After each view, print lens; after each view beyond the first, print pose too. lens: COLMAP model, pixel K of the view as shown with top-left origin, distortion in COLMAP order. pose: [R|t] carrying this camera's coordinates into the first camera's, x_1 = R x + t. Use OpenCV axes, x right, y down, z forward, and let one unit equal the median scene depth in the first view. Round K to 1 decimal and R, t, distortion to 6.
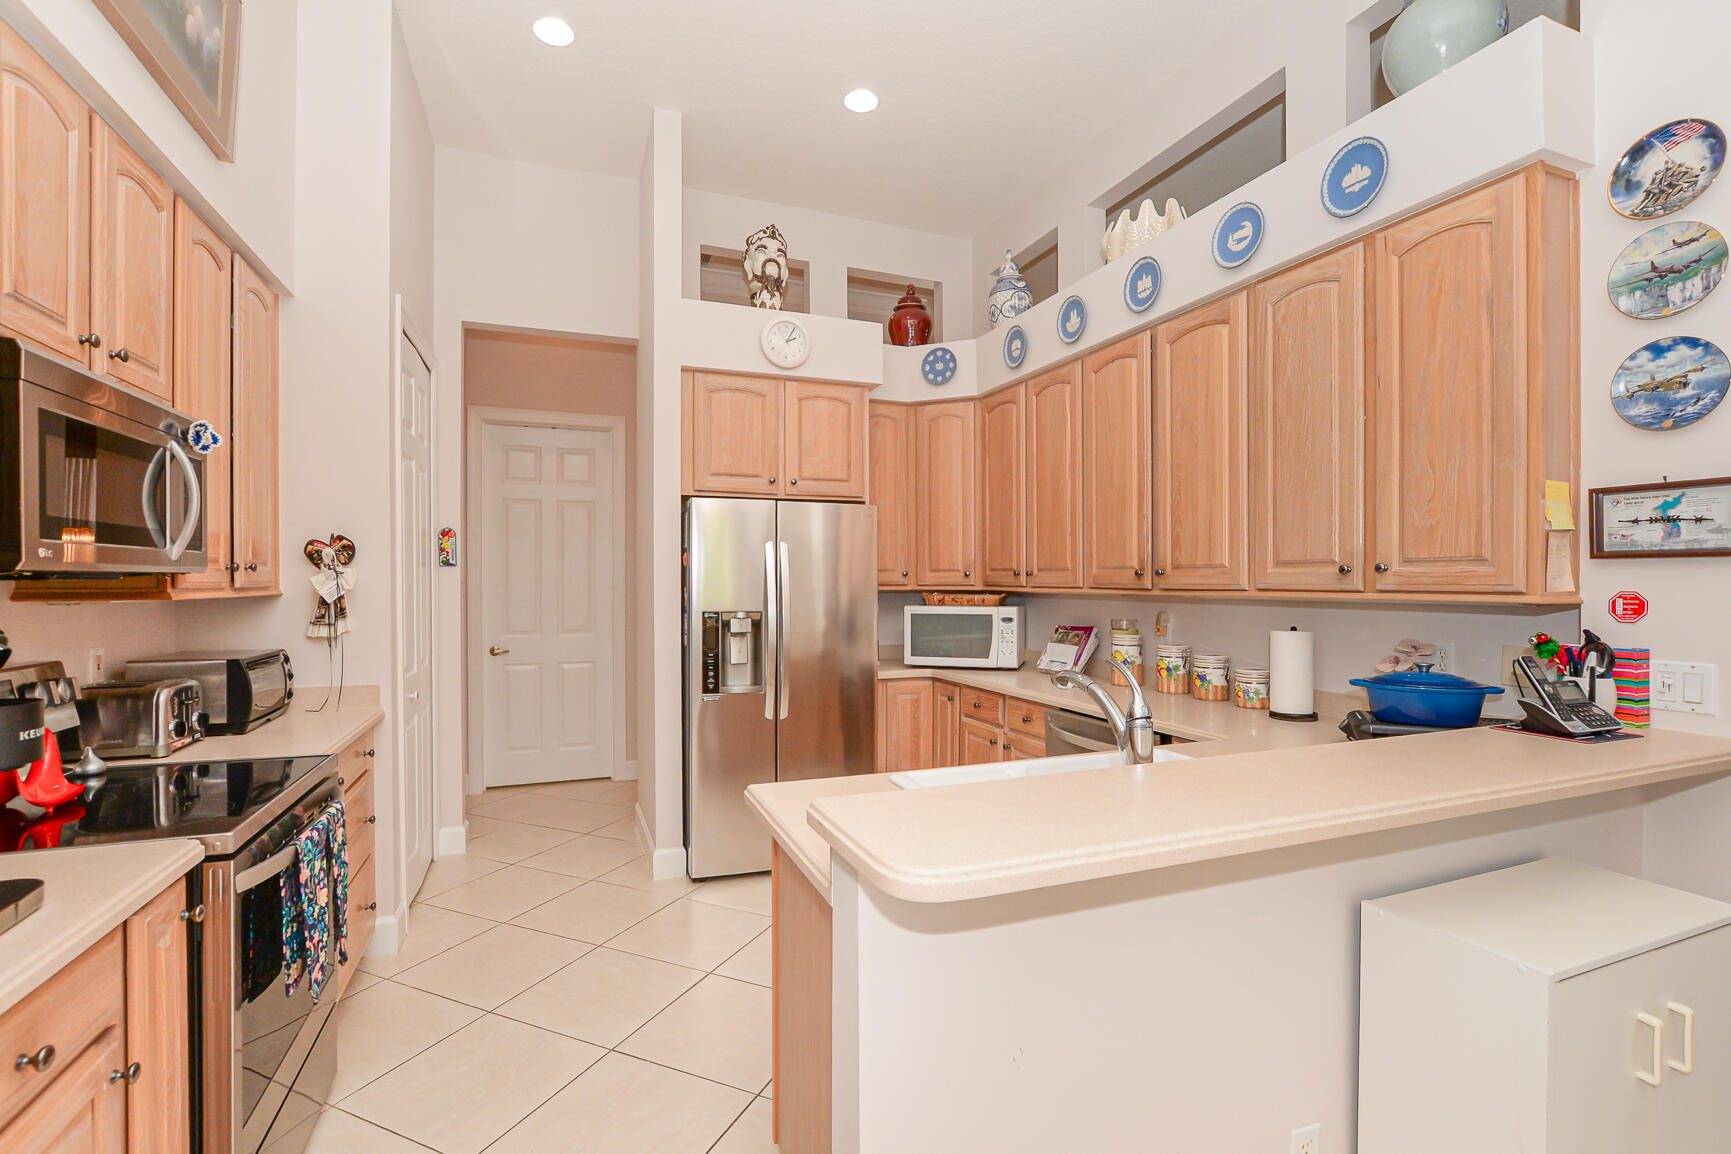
lens RADIAL K [[787.8, 0, 863.6], [0, 787.8, 572.2], [0, 0, 1]] dist [-0.016926, 0.000844]
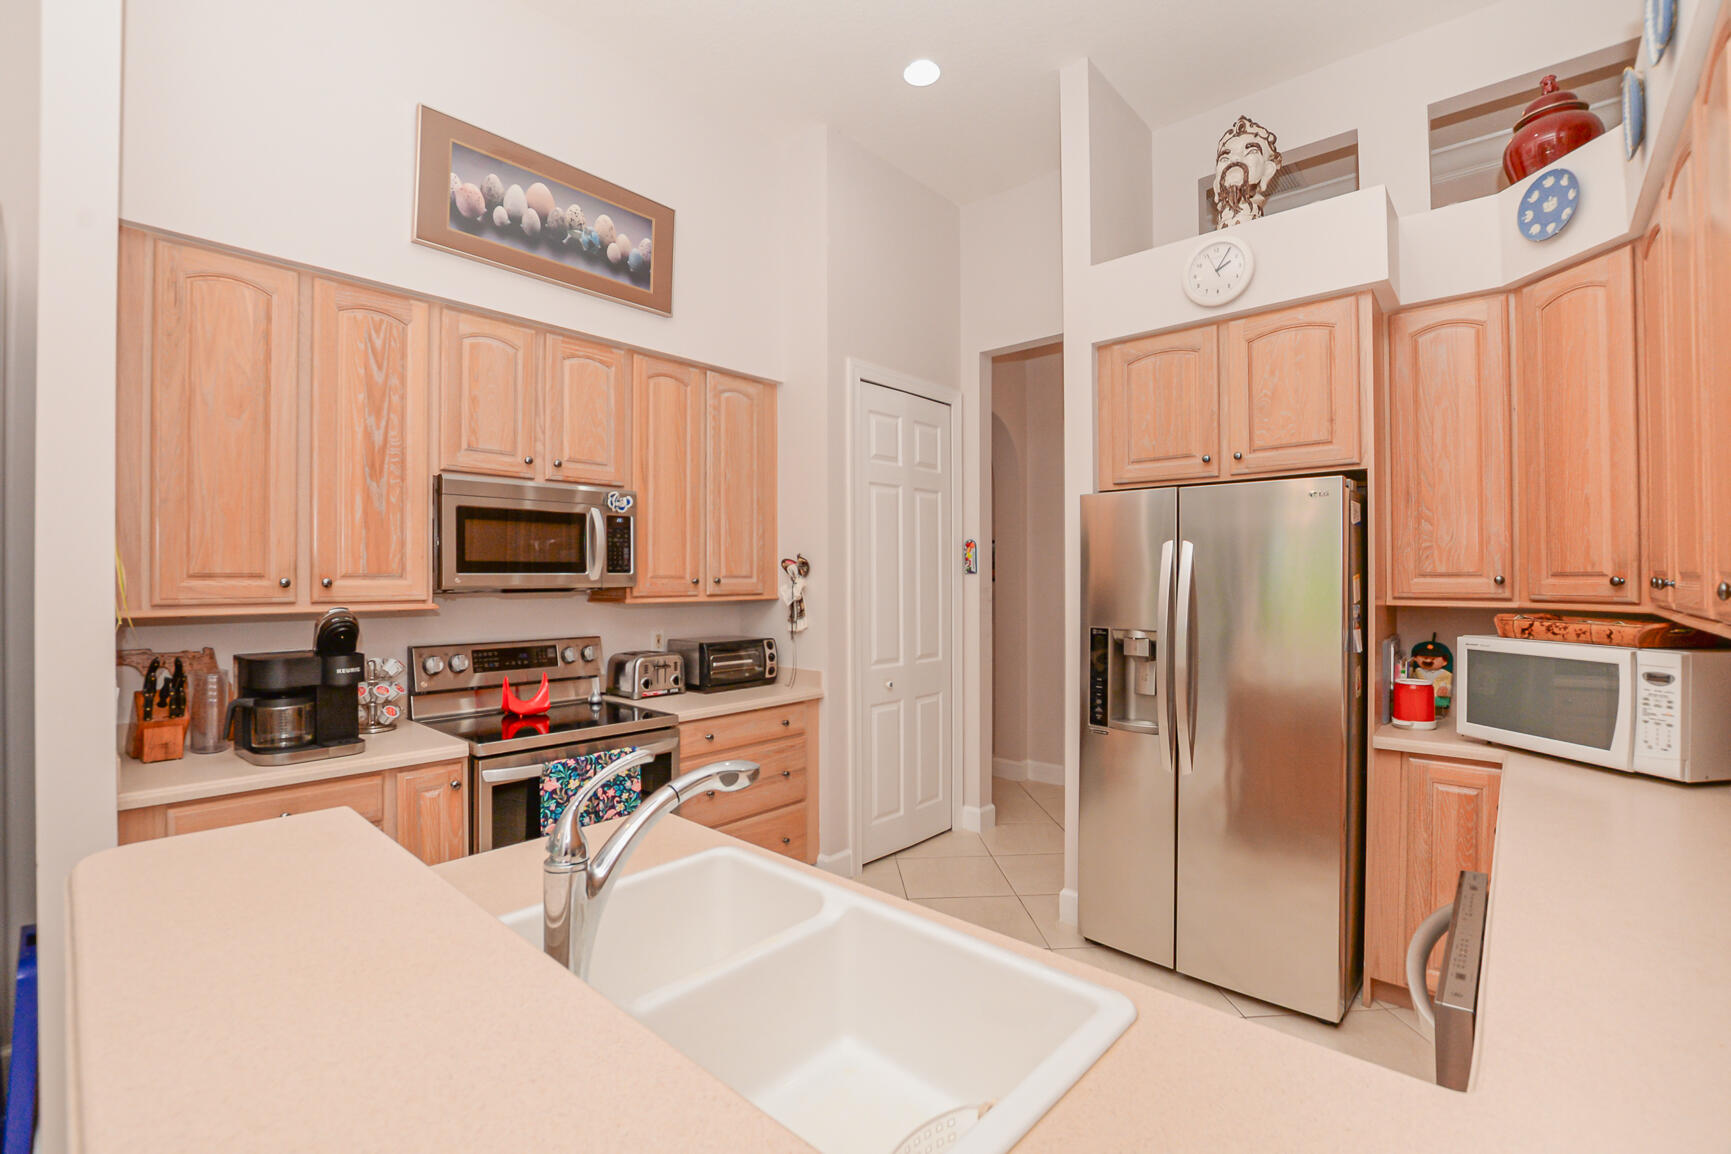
lens RADIAL K [[769.7, 0, 867.4], [0, 769.7, 566.6], [0, 0, 1]] dist [-0.023642, 0.000354]
pose [[0.451818, -0.013056, -0.892015, 0.382341], [0.012528, 0.999887, -0.008290, -0.010386], [0.892022, -0.007430, 0.451930, 0.365344]]
